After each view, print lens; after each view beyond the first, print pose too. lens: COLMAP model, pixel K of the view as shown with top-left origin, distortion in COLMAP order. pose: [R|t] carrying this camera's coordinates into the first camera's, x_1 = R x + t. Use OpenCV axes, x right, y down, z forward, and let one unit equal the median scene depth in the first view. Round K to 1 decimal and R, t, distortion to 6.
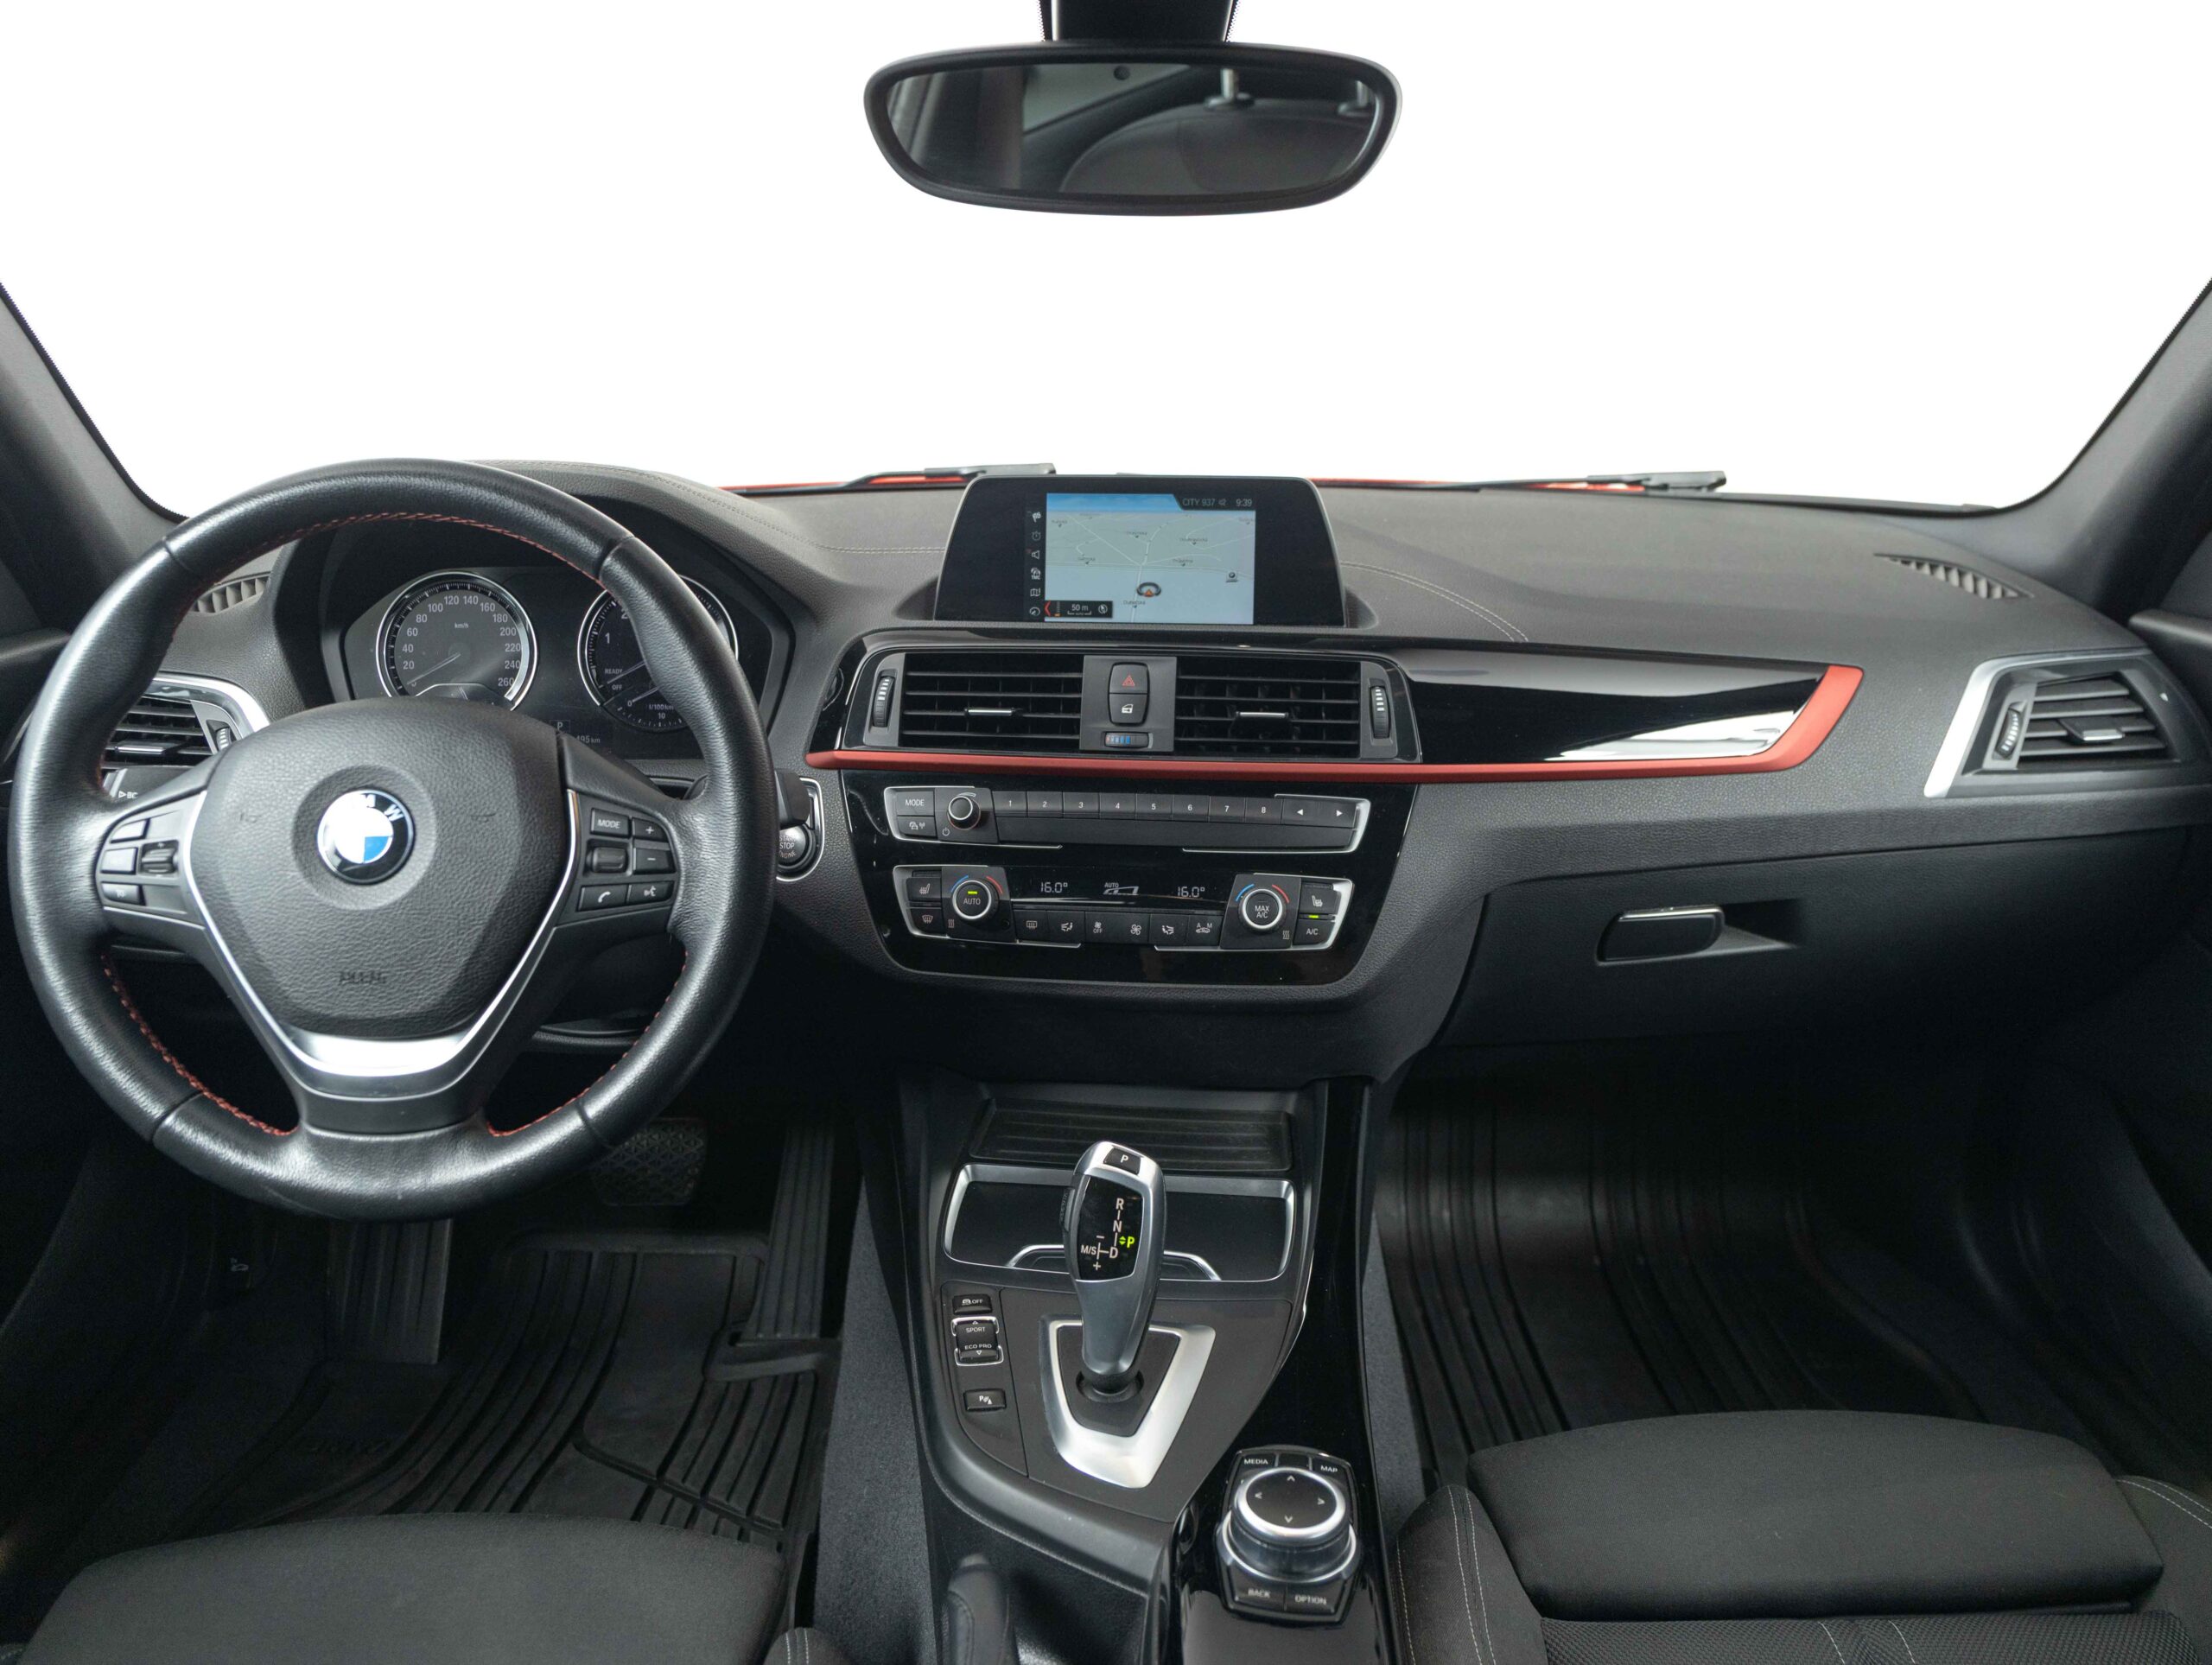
lens RADIAL K [[1719.3, 0, 1106.0], [0, 1719.3, 832.5], [0, 0, 1]] dist [-0.001492, -0.005398]
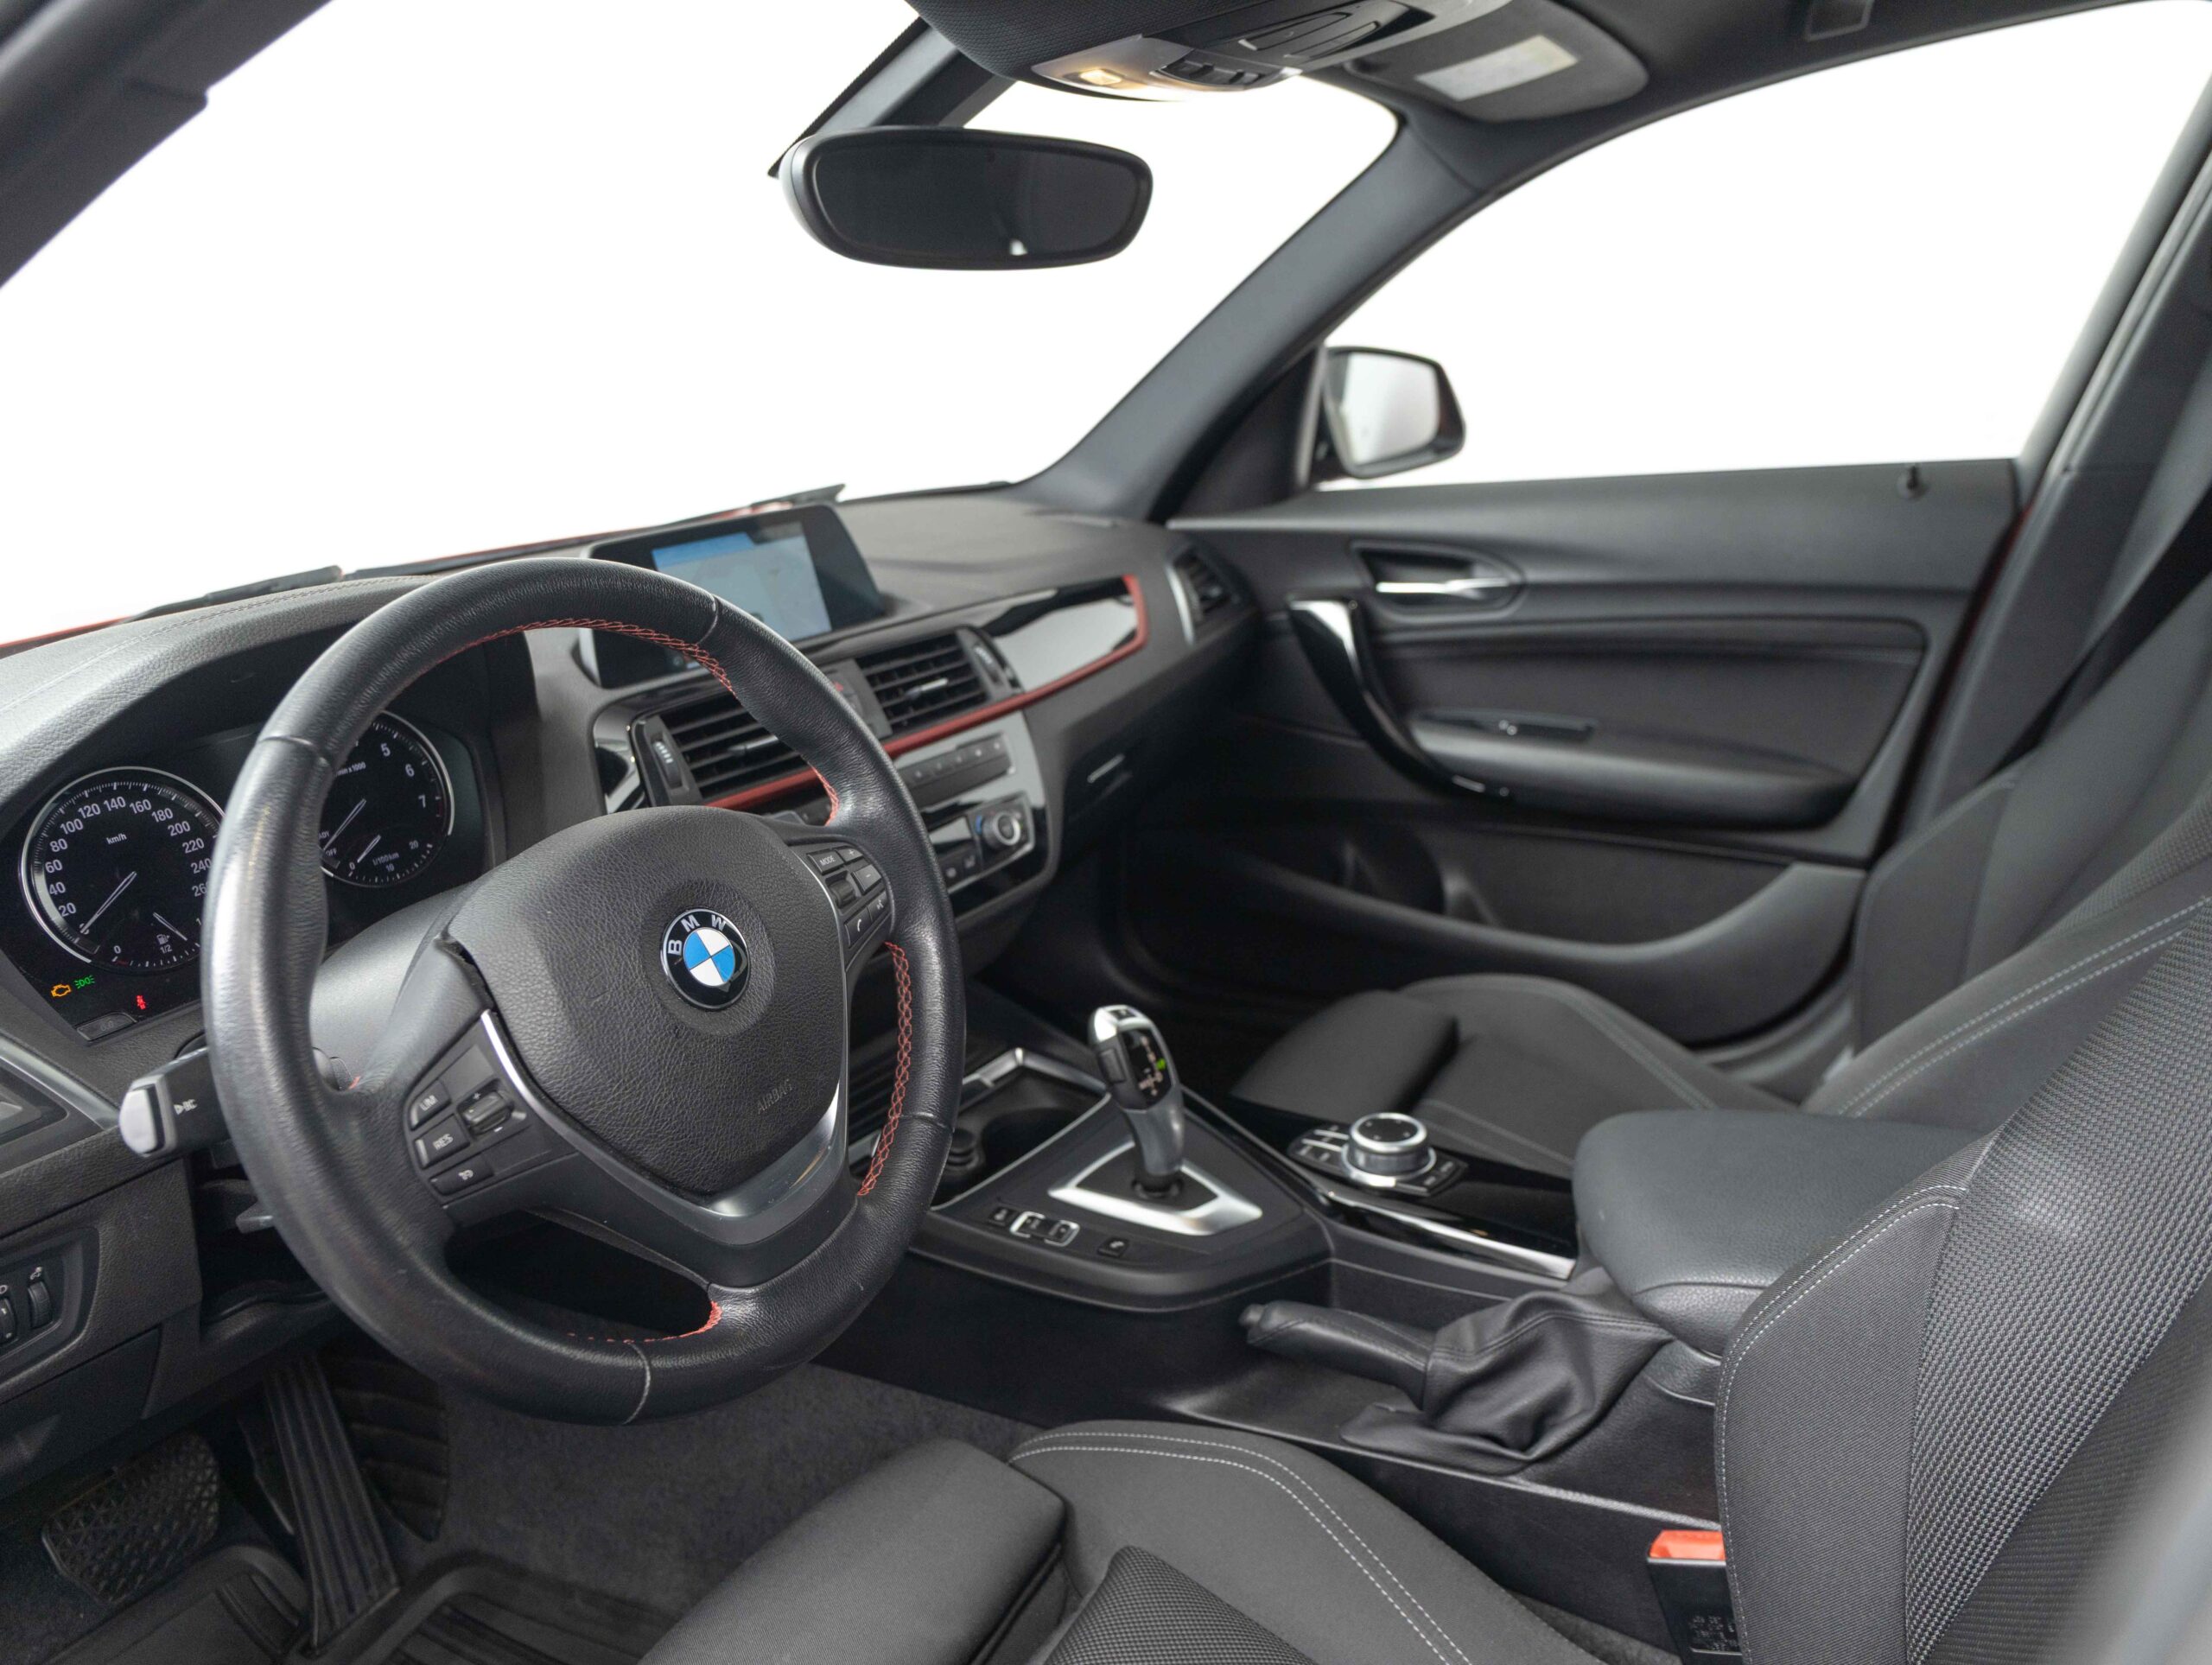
lens RADIAL K [[1582.4, 0, 1106.0], [0, 1582.4, 832.5], [0, 0, 1]] dist [0.002523, 0.003088]
pose [[0.524680, -0.296742, 0.797907, -0.936958], [0.323495, 0.936470, 0.135553, -0.101246], [-0.787440, 0.186996, 0.587342, 0.319537]]
